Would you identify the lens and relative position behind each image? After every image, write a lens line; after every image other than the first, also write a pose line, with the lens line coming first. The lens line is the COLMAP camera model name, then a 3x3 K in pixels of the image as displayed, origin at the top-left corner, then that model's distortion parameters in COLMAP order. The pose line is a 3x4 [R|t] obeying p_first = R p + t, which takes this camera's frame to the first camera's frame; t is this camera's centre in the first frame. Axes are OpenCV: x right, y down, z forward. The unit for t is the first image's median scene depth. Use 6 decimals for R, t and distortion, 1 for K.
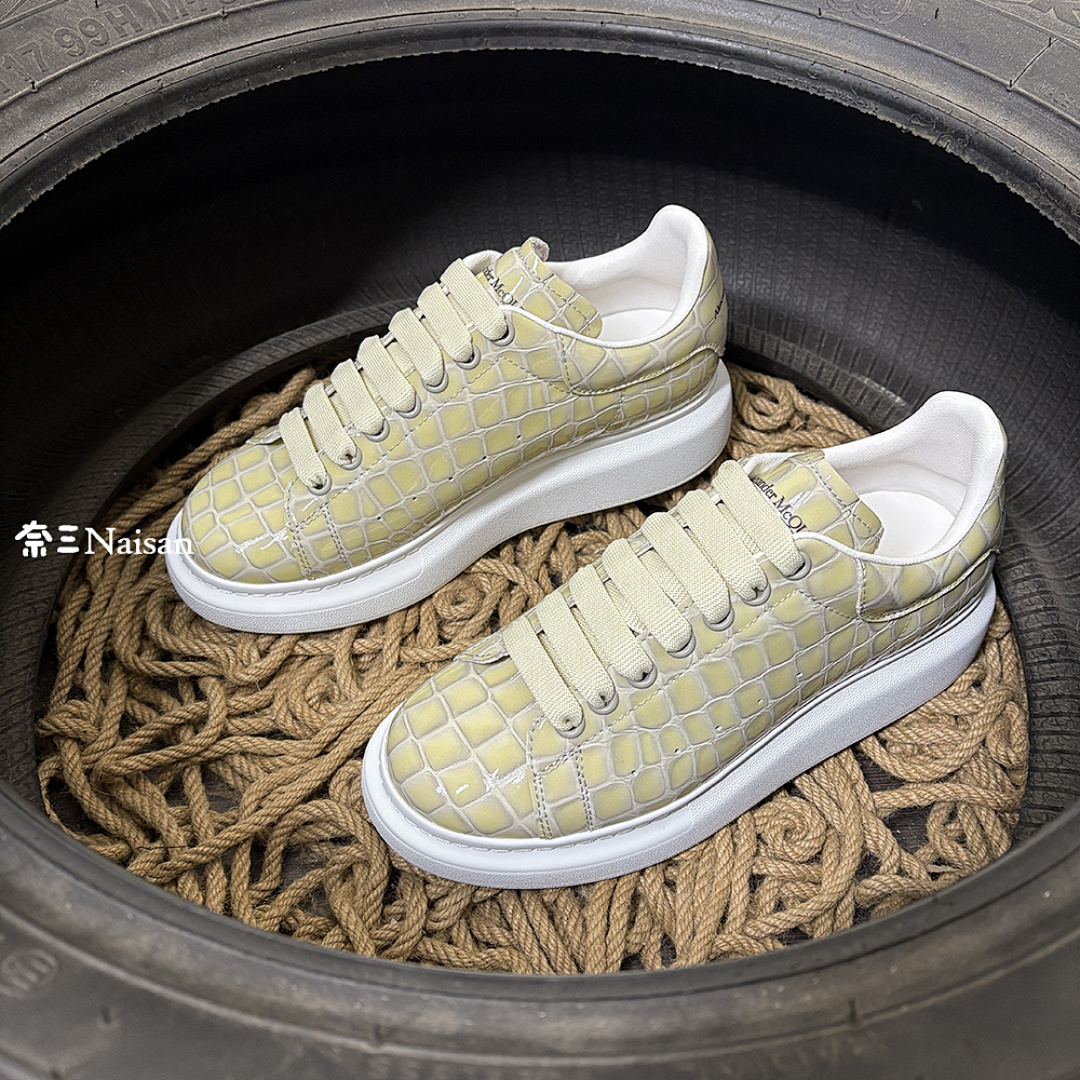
lens RADIAL K [[1066.4, 0, 533.8], [0, 1066.4, 493.5], [0, 0, 1]] dist [-0.007438, 0.000000]
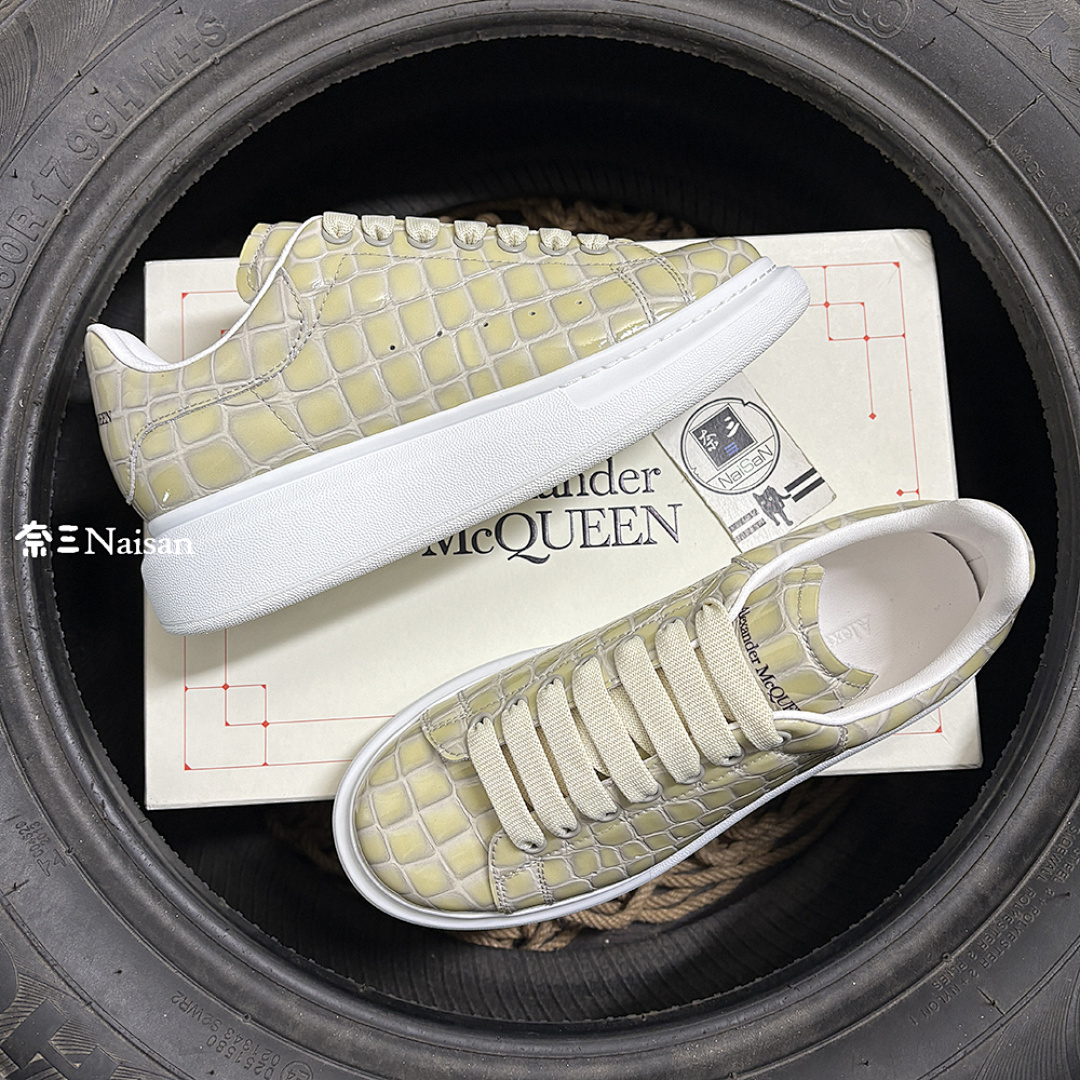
lens RADIAL K [[1066.4, 0, 532.1], [0, 1066.4, 541.7], [0, 0, 1]] dist [-0.007438, 0.000000]
pose [[0.999101, -0.039400, -0.015654, 0.001693], [0.042012, 0.870570, 0.490248, -0.508162], [-0.005688, -0.490465, 0.871442, -0.084584]]
